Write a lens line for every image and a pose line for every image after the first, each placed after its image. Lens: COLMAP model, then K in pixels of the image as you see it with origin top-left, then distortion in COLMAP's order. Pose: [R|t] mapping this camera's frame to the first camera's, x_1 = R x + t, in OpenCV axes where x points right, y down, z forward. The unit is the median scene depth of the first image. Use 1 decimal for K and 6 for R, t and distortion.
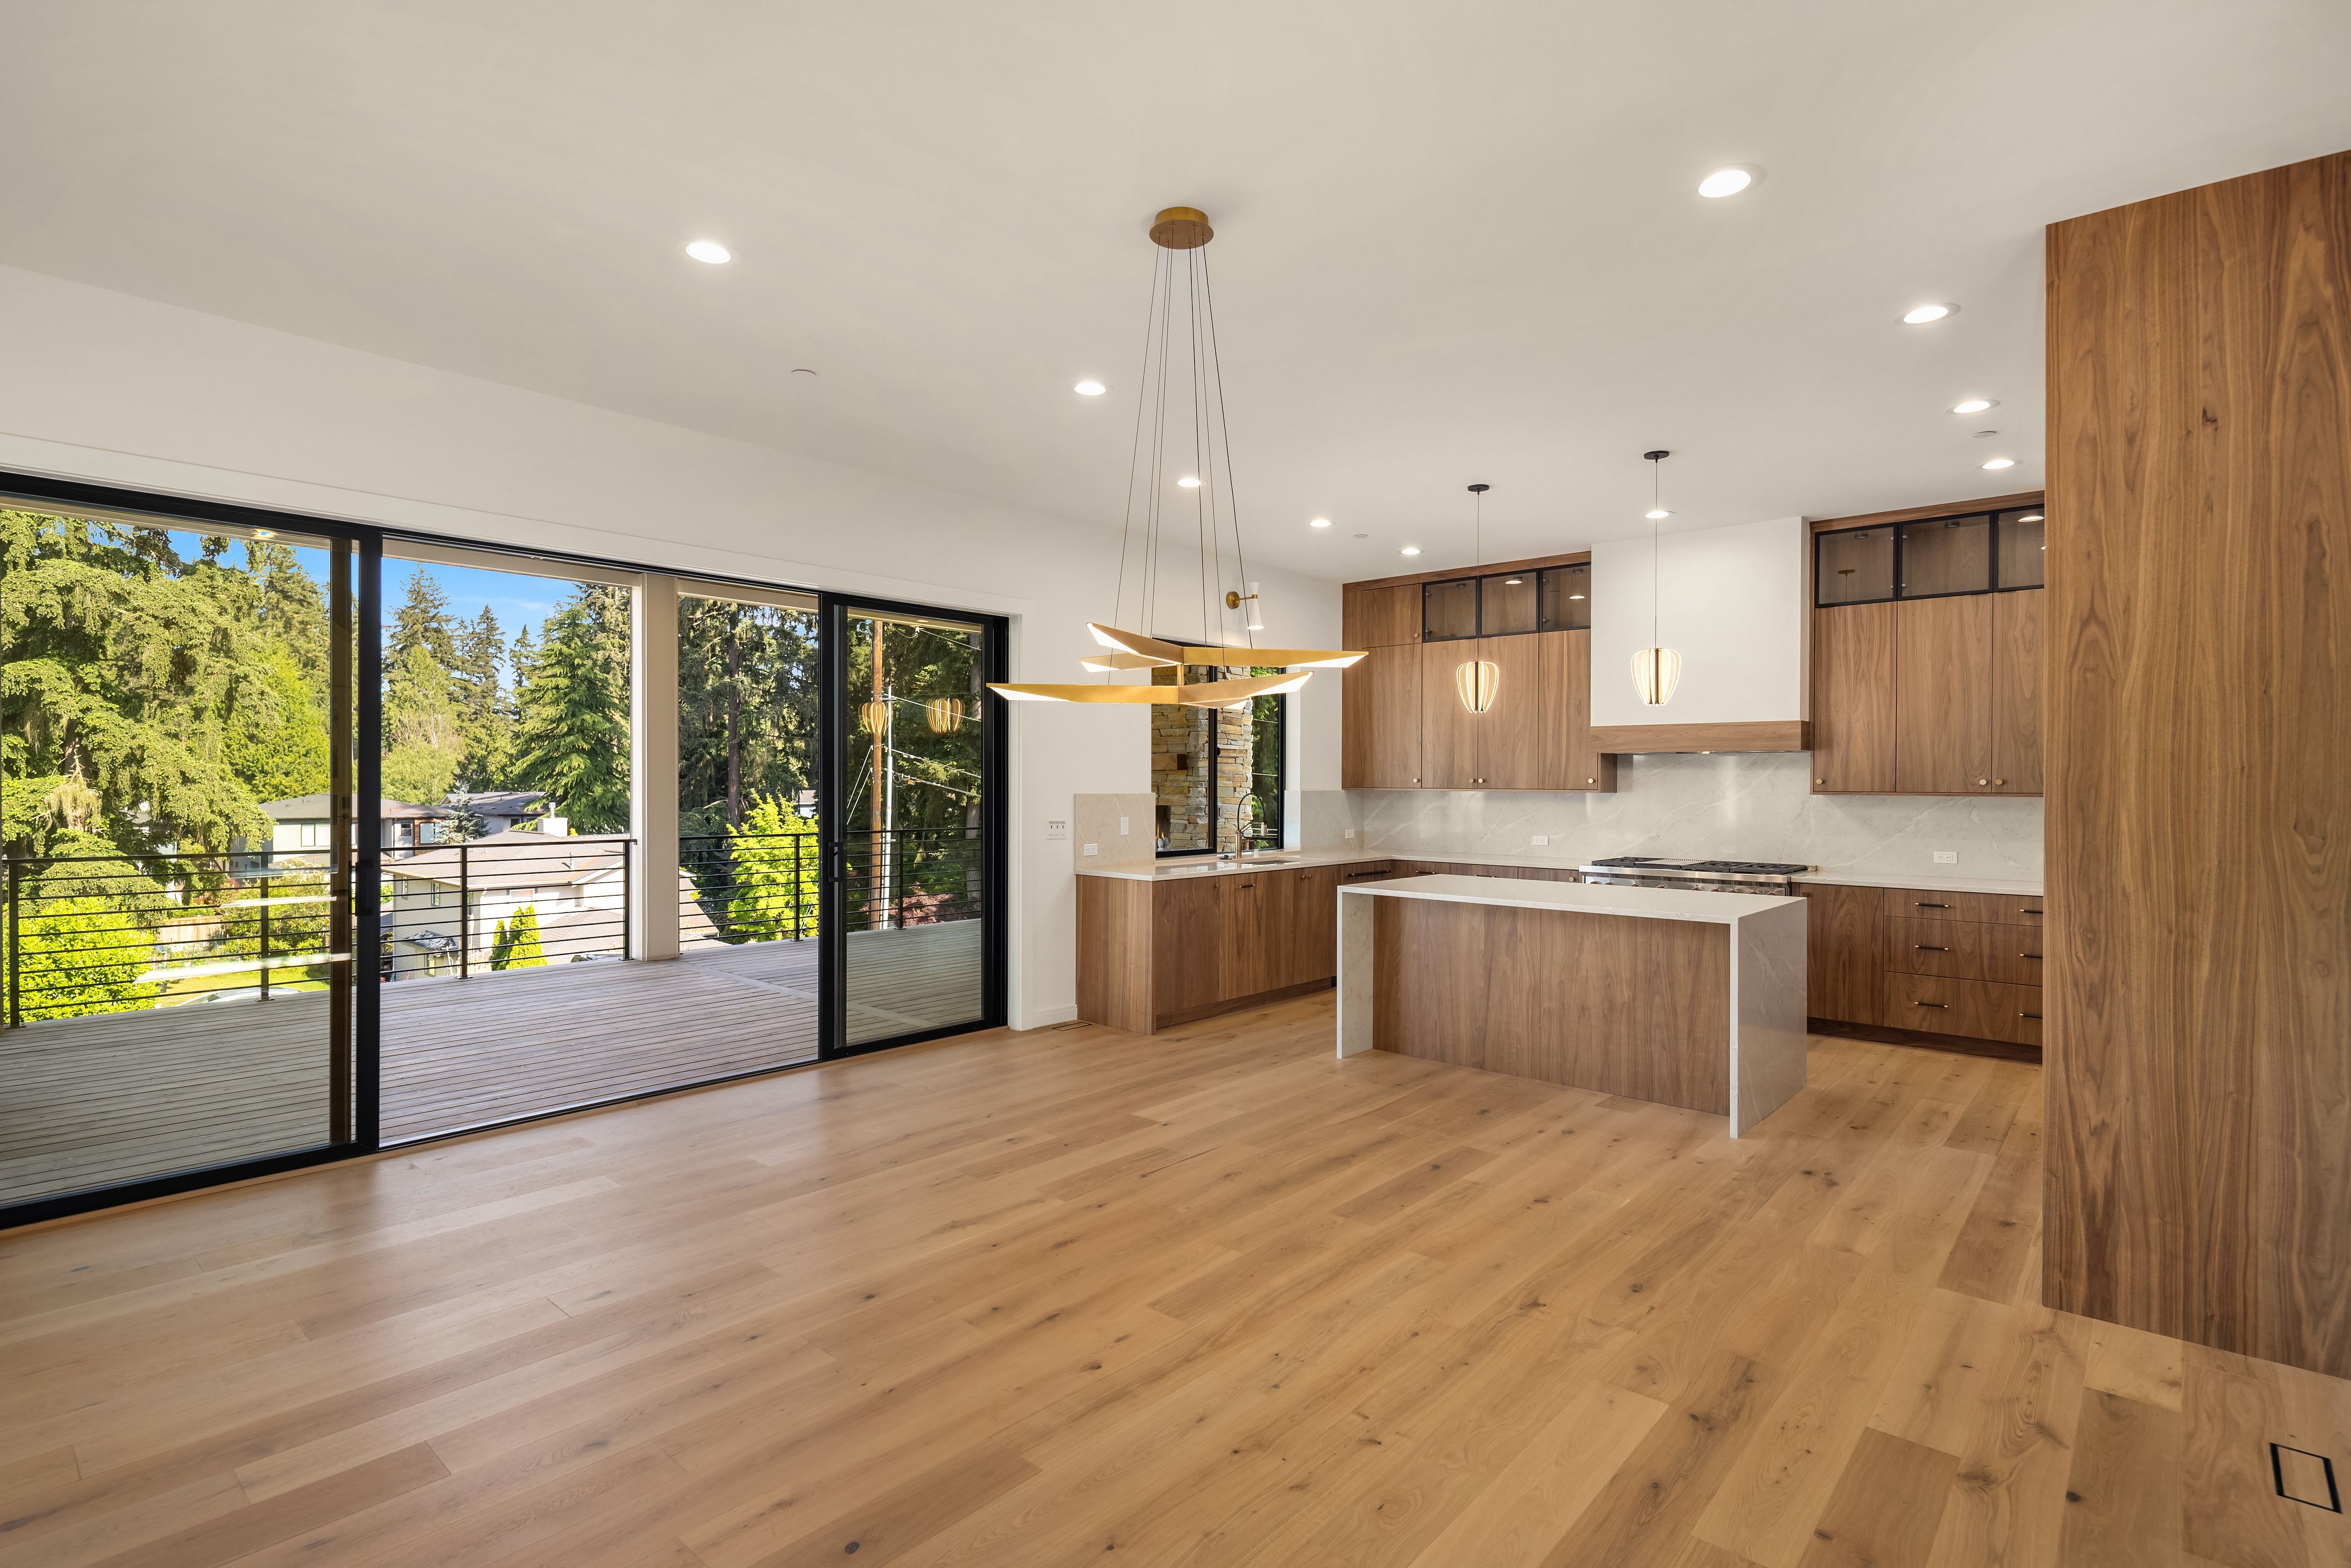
lens RADIAL K [[1165.5, 0, 1178.6], [0, 1165.5, 784.5], [0, 0, 1]] dist [-0.012424, 0.000570]
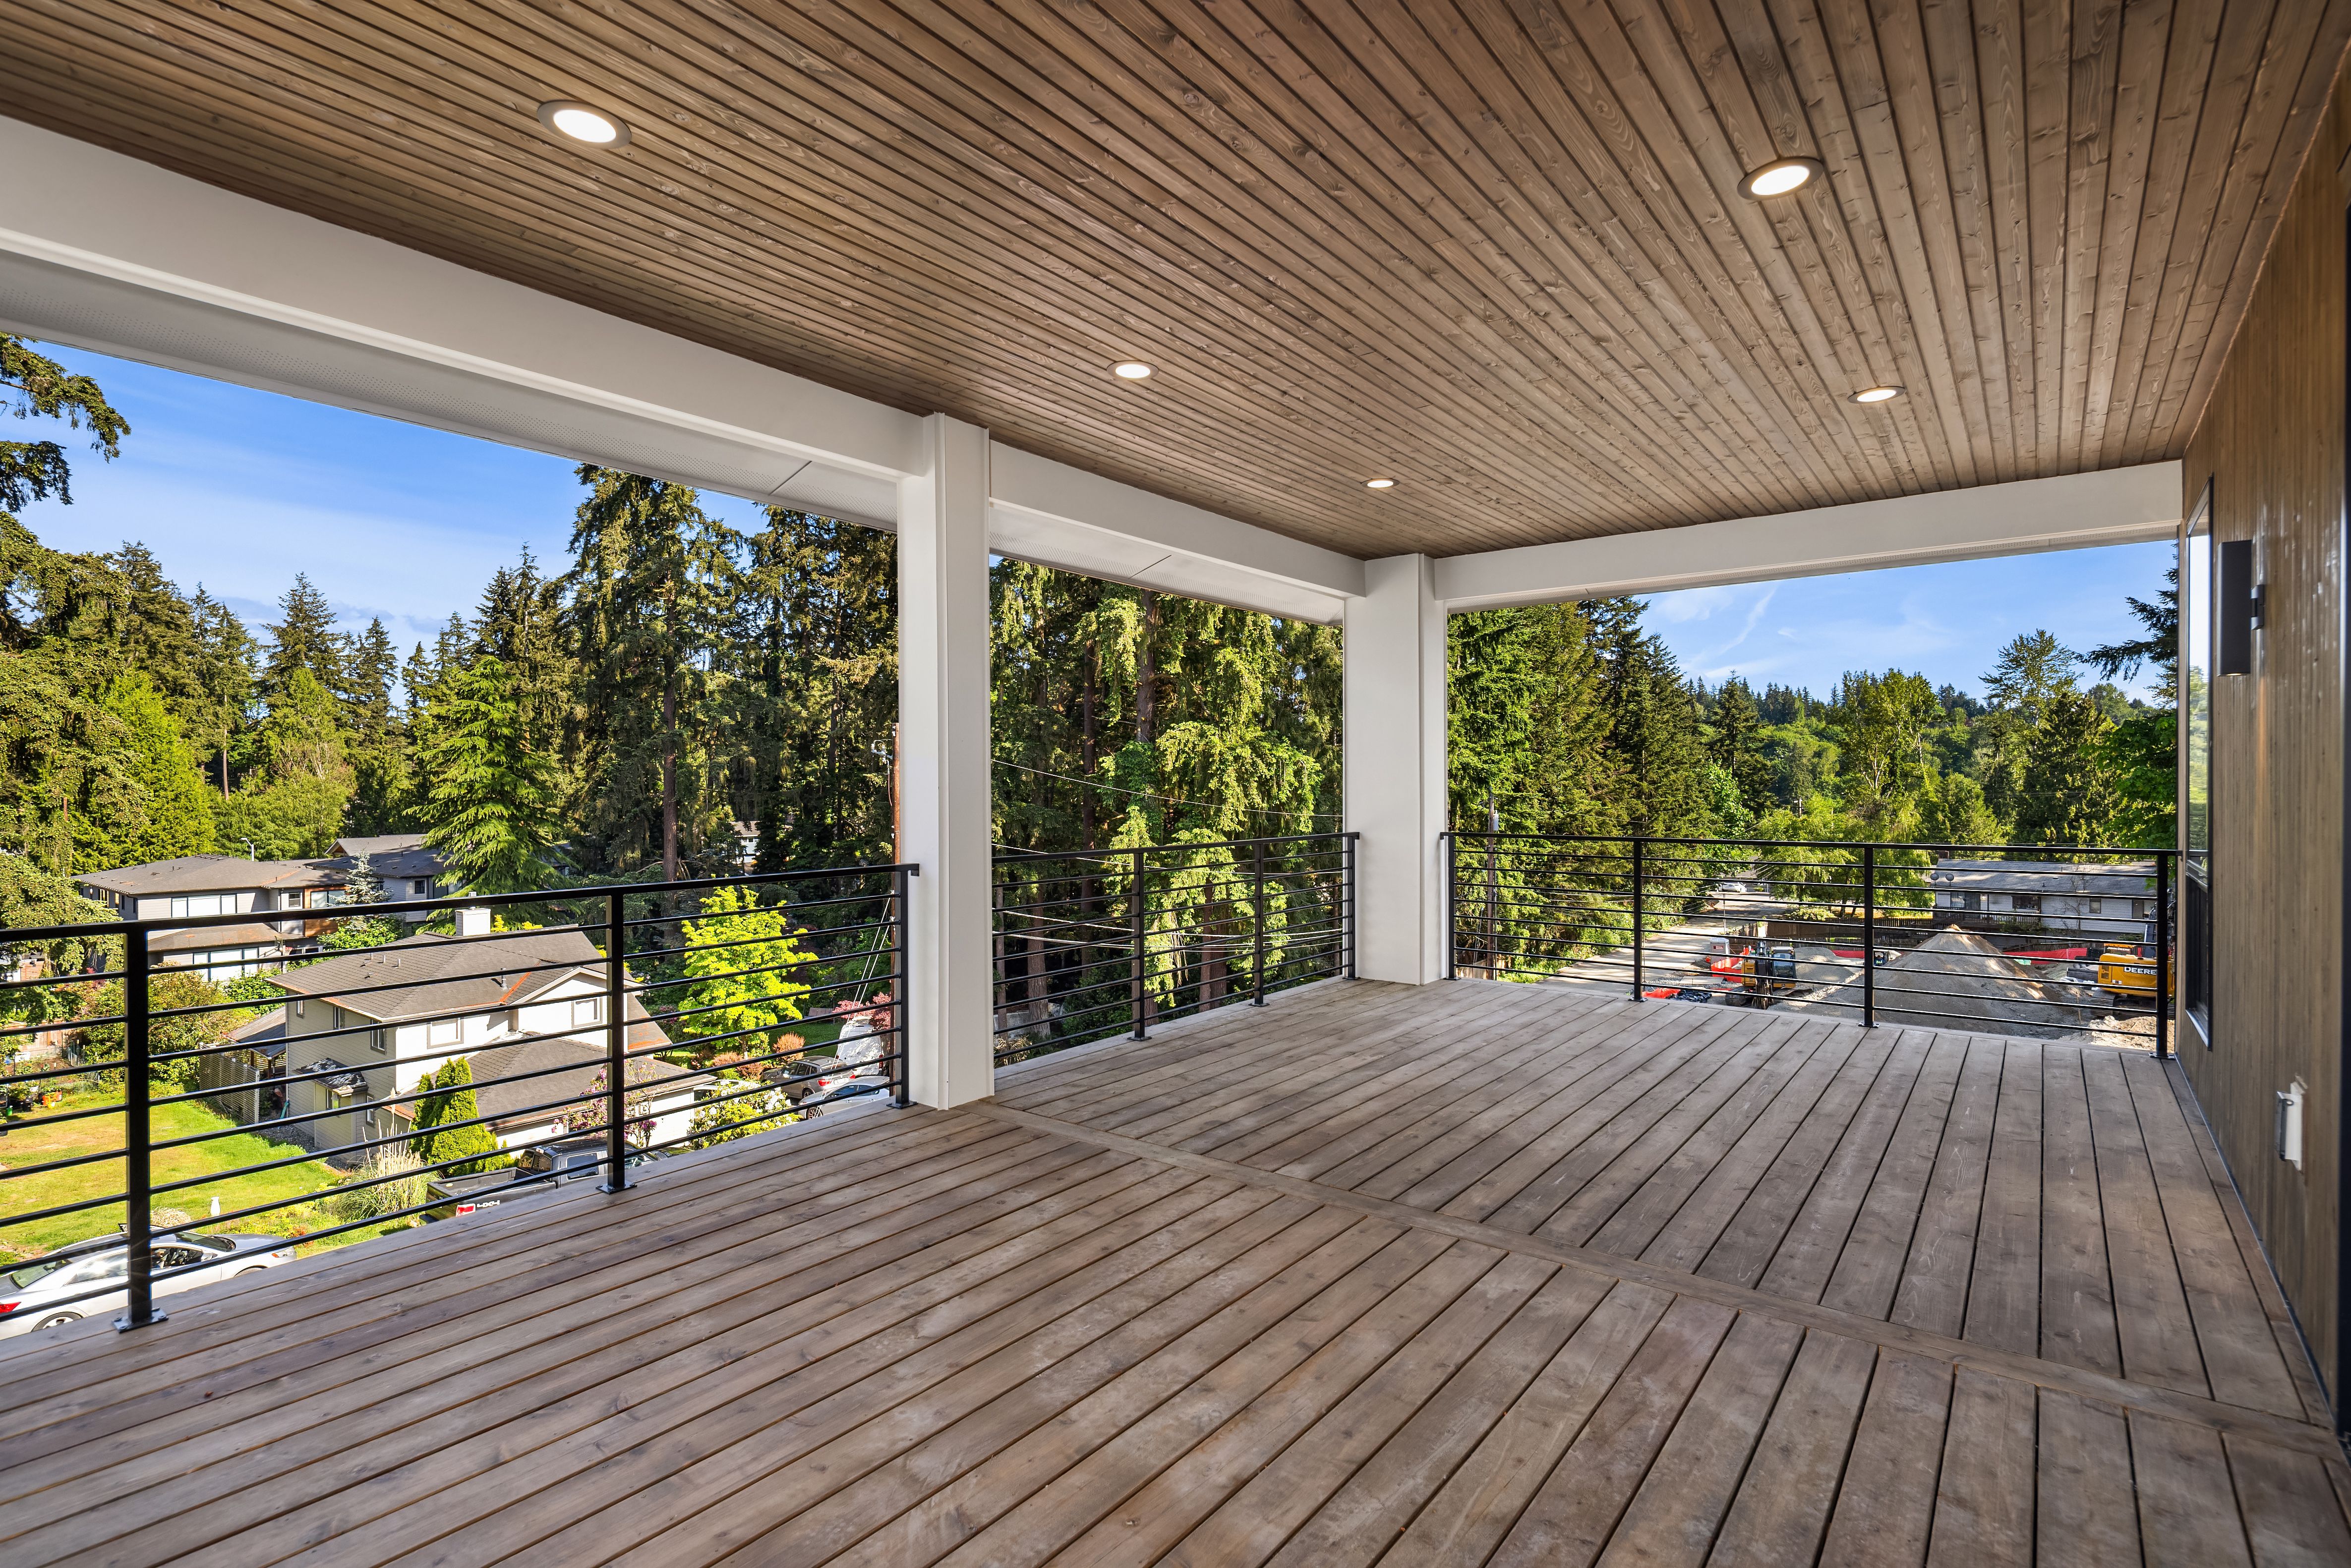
lens RADIAL K [[1165.5, 0, 1176.9], [0, 1165.5, 789.2], [0, 0, 1]] dist [-0.012424, 0.000570]
pose [[0.997543, -0.003425, 0.069969, -0.056582], [0.003374, 0.999994, 0.000845, -0.050724], [-0.069972, -0.000607, 0.997549, 0.070531]]
